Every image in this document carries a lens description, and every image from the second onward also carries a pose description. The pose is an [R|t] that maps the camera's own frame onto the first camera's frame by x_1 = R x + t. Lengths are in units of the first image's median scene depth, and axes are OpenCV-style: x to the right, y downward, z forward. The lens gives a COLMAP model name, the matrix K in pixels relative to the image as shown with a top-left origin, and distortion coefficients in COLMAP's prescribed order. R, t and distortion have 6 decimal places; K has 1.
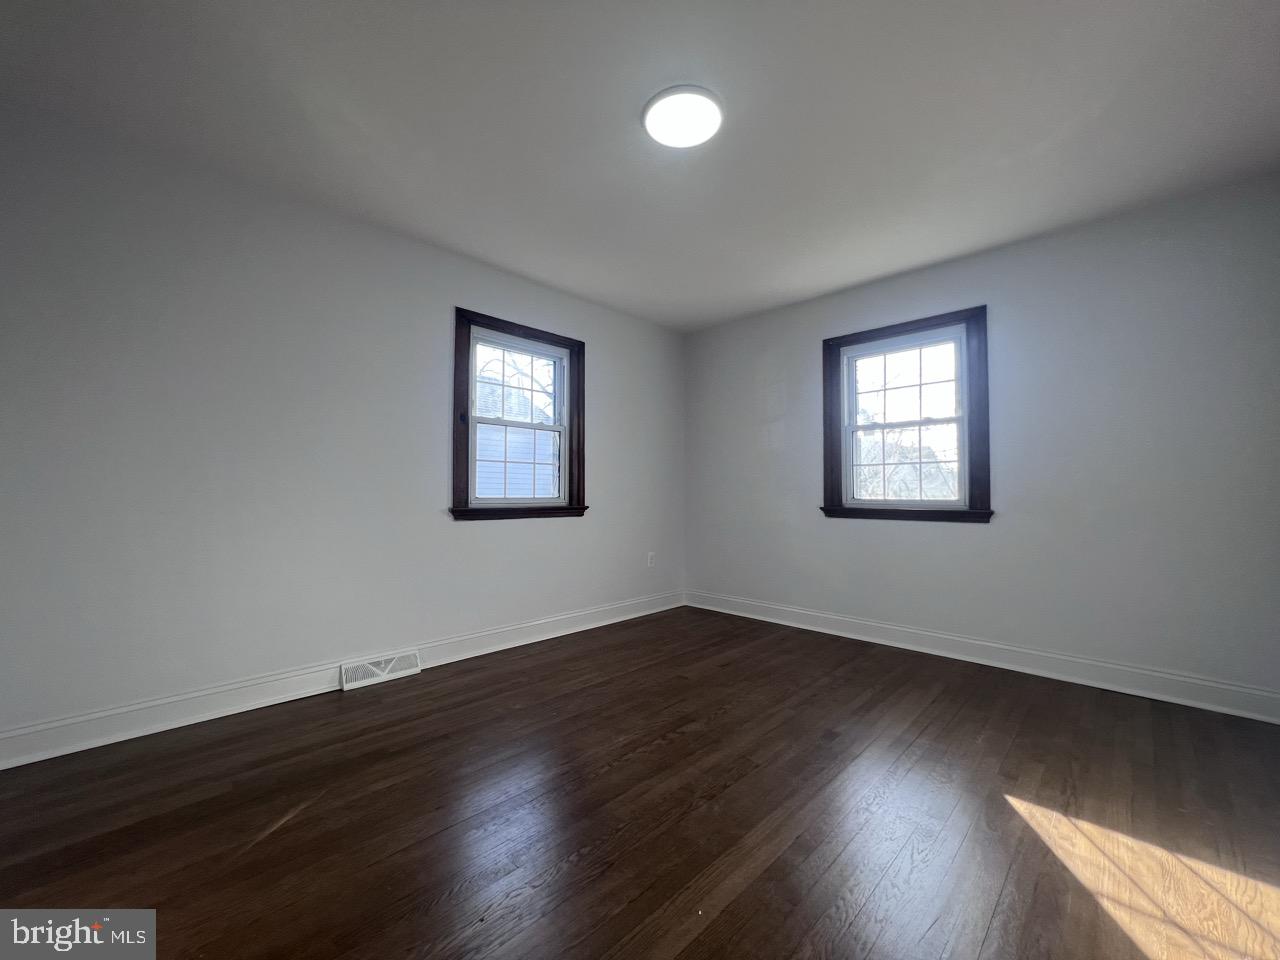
lens RADIAL K [[515.8, 0, 636.7], [0, 515.8, 479.1], [0, 0, 1]] dist [-0.000857, 0.000073]
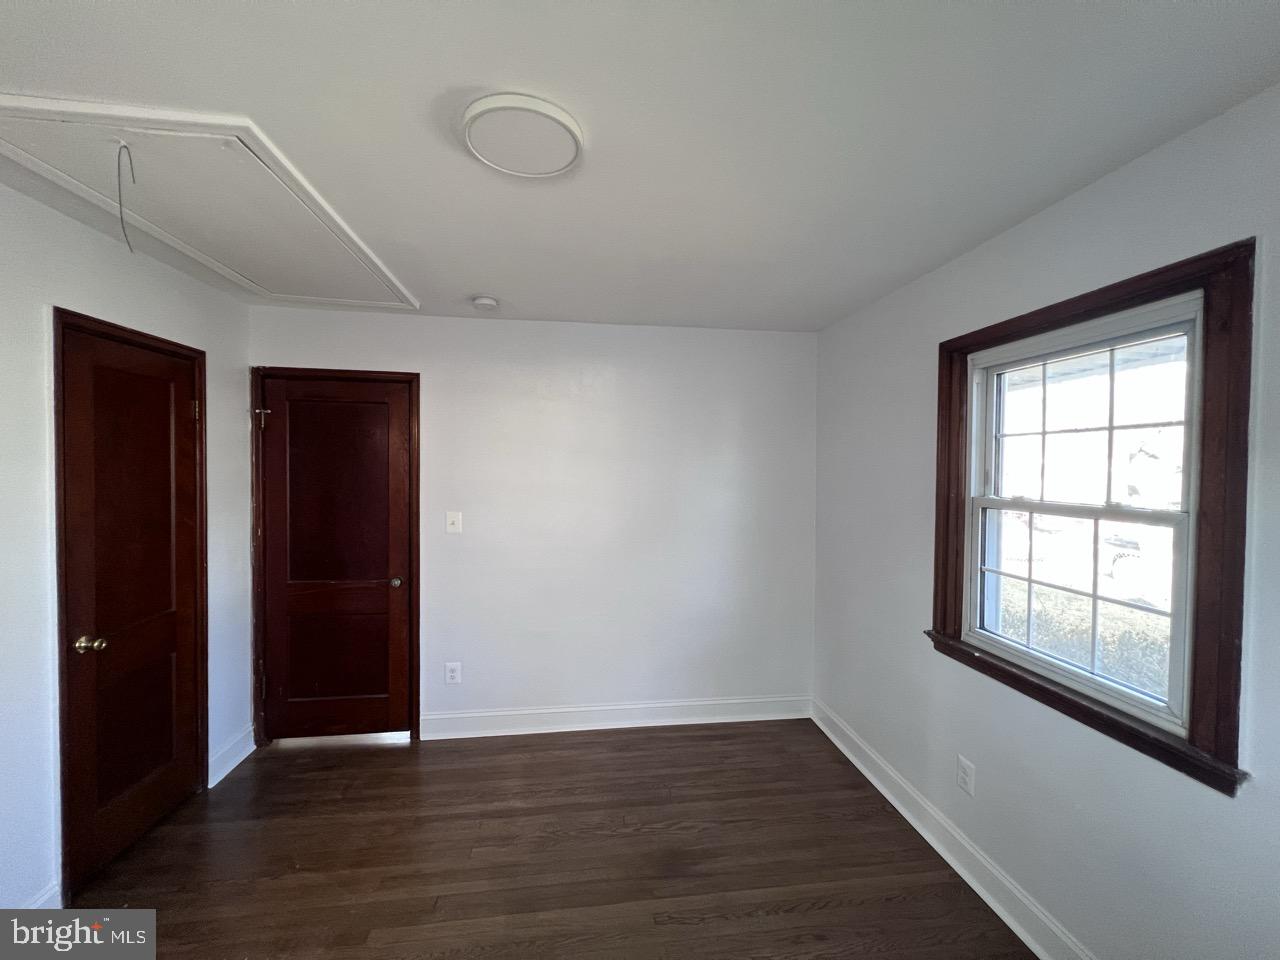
lens RADIAL K [[515.8, 0, 636.7], [0, 515.8, 479.1], [0, 0, 1]] dist [-0.000857, 0.000073]
pose [[0.785893, 0.013956, -0.618205, 0.502281], [0.015253, 0.999004, 0.041943, -0.163890], [0.618175, -0.042392, 0.784897, 0.370810]]
